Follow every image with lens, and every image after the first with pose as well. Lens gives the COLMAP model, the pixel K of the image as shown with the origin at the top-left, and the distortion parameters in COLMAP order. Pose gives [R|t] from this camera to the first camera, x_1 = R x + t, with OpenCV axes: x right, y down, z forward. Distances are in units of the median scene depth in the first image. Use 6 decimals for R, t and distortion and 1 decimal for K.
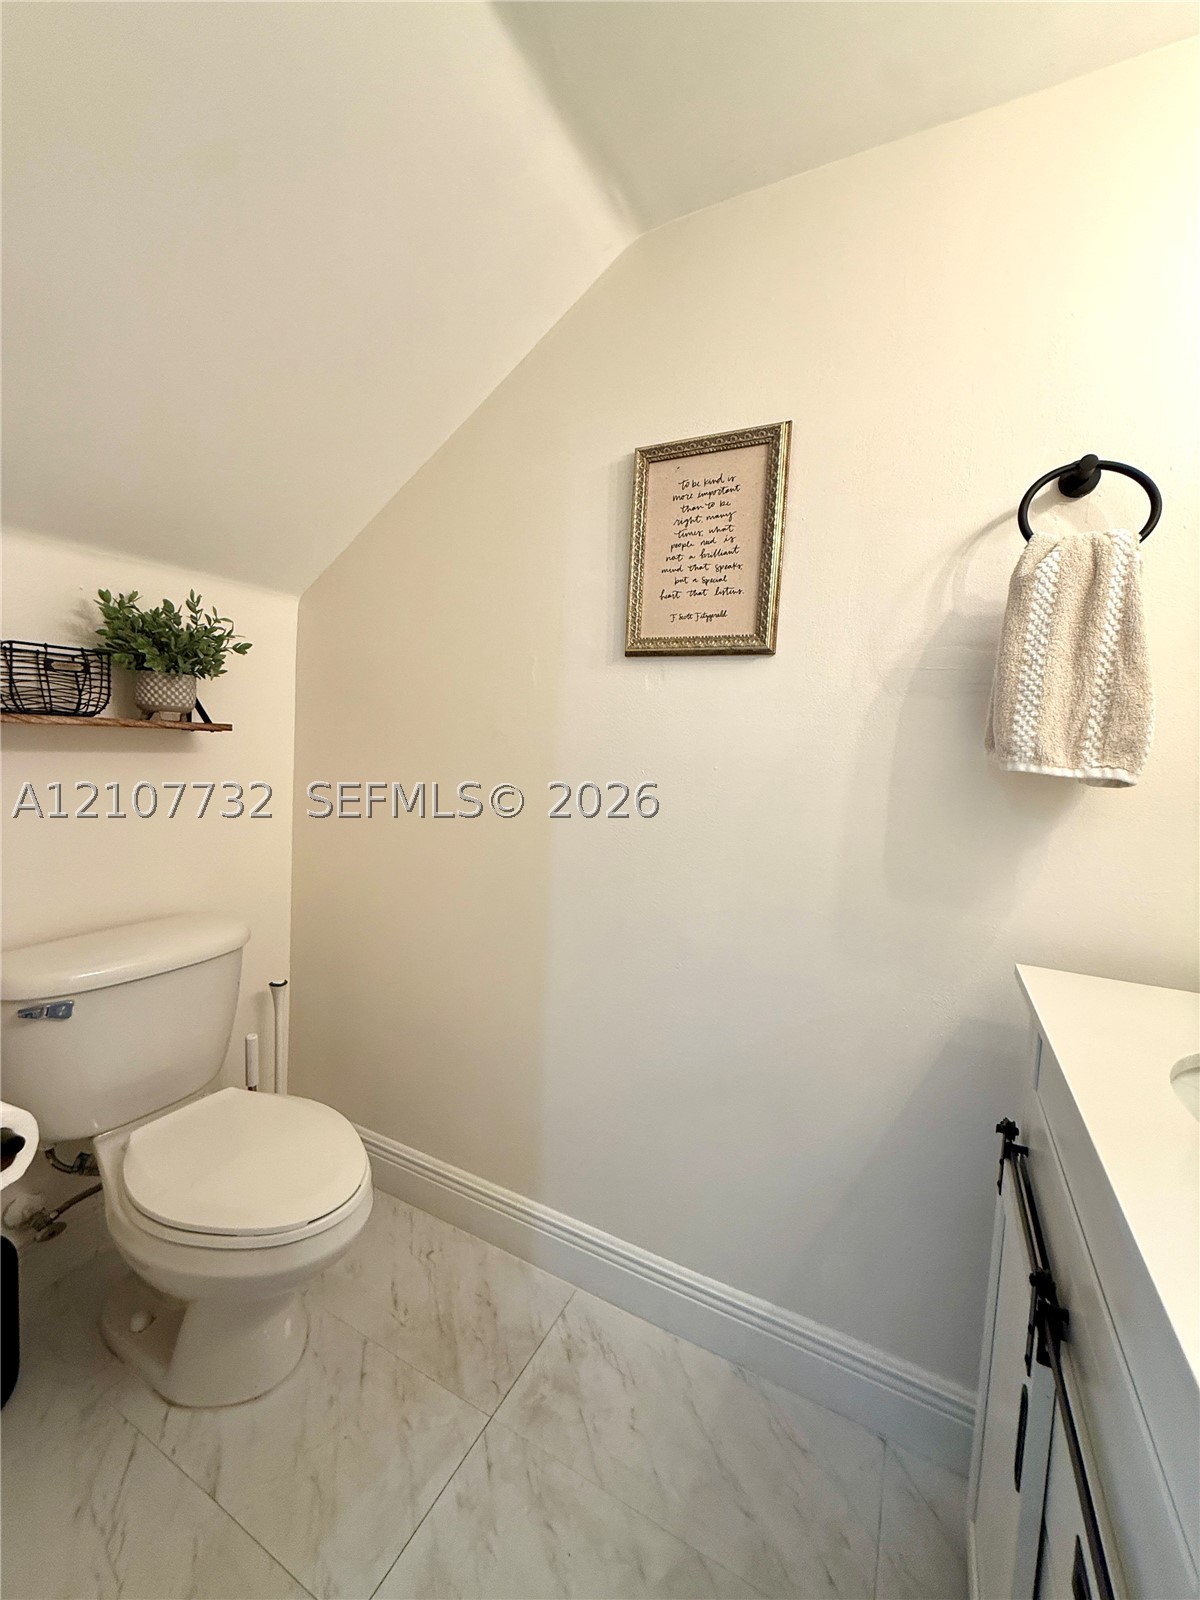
lens RADIAL K [[644.7, 0, 598.3], [0, 644.7, 799.0], [0, 0, 1]] dist [0.003009, 0.000059]
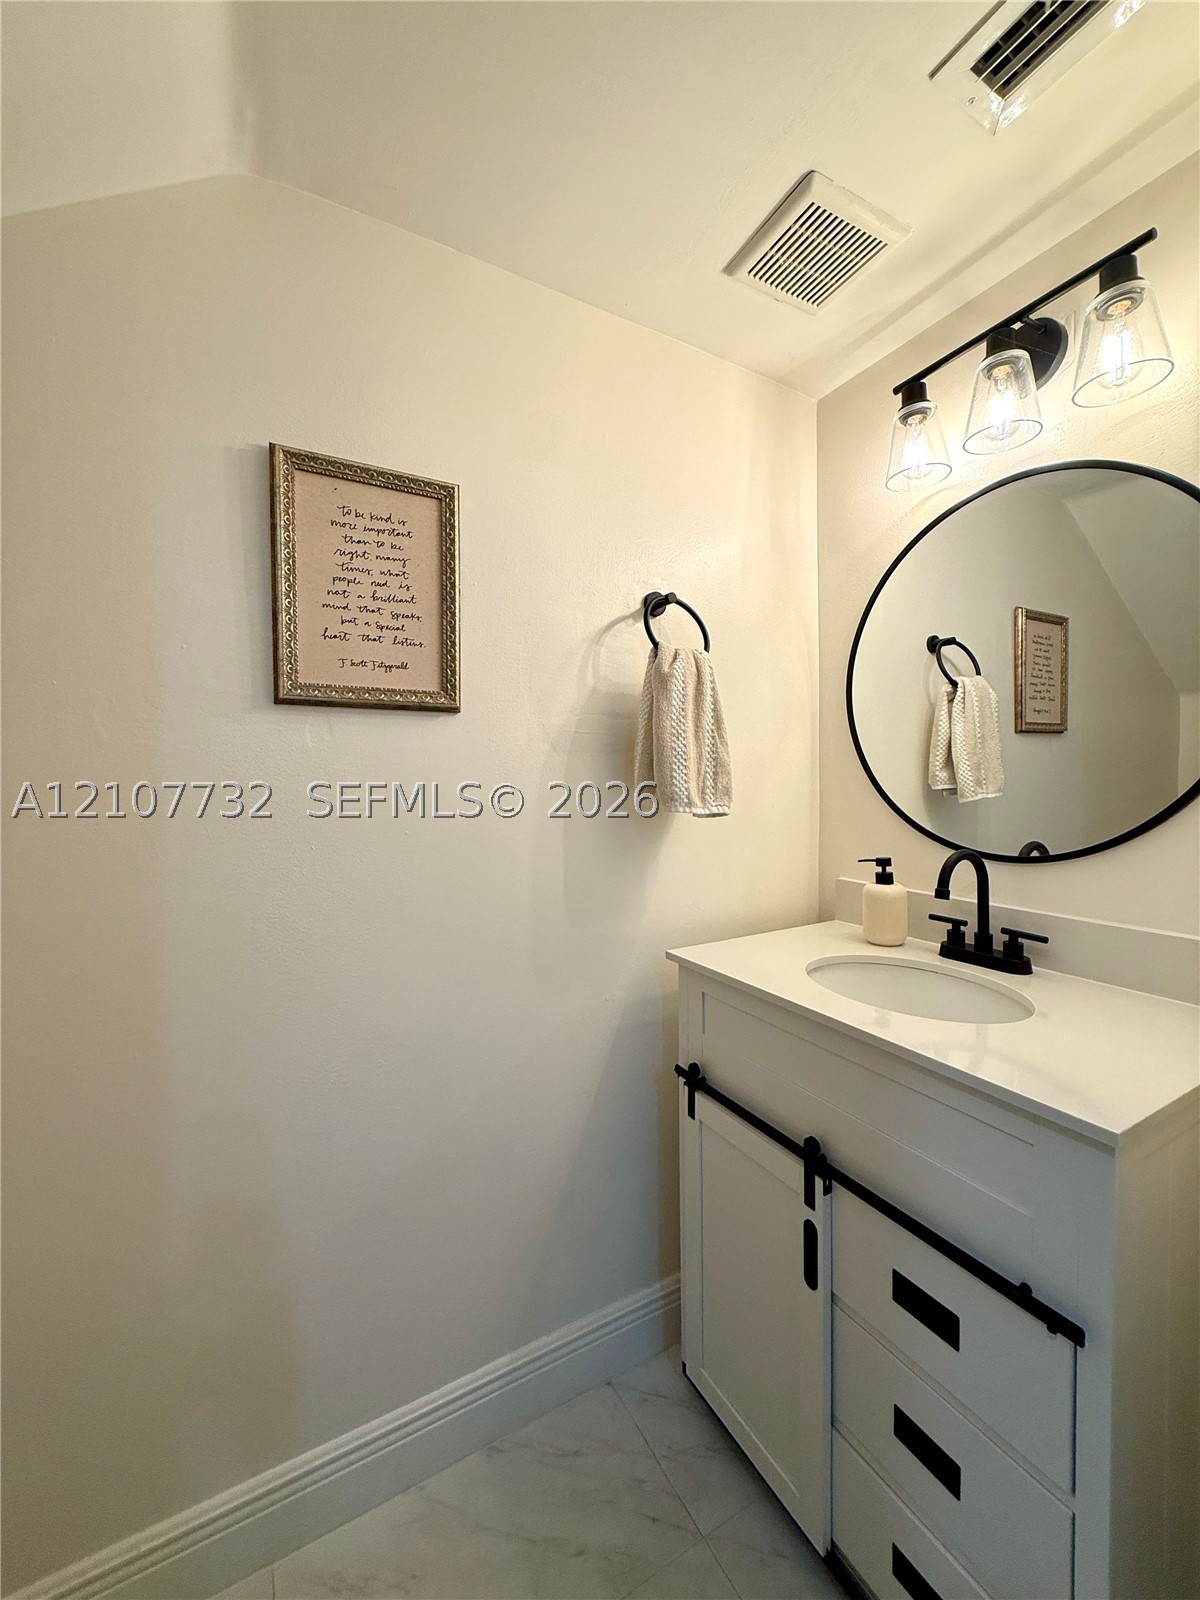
lens RADIAL K [[644.7, 0, 606.5], [0, 644.7, 798.3], [0, 0, 1]] dist [0.003009, 0.000059]
pose [[0.544778, -0.081201, 0.834640, -0.439907], [0.104123, 0.994149, 0.028758, -0.097123], [-0.832091, 0.071238, 0.550045, 0.270940]]
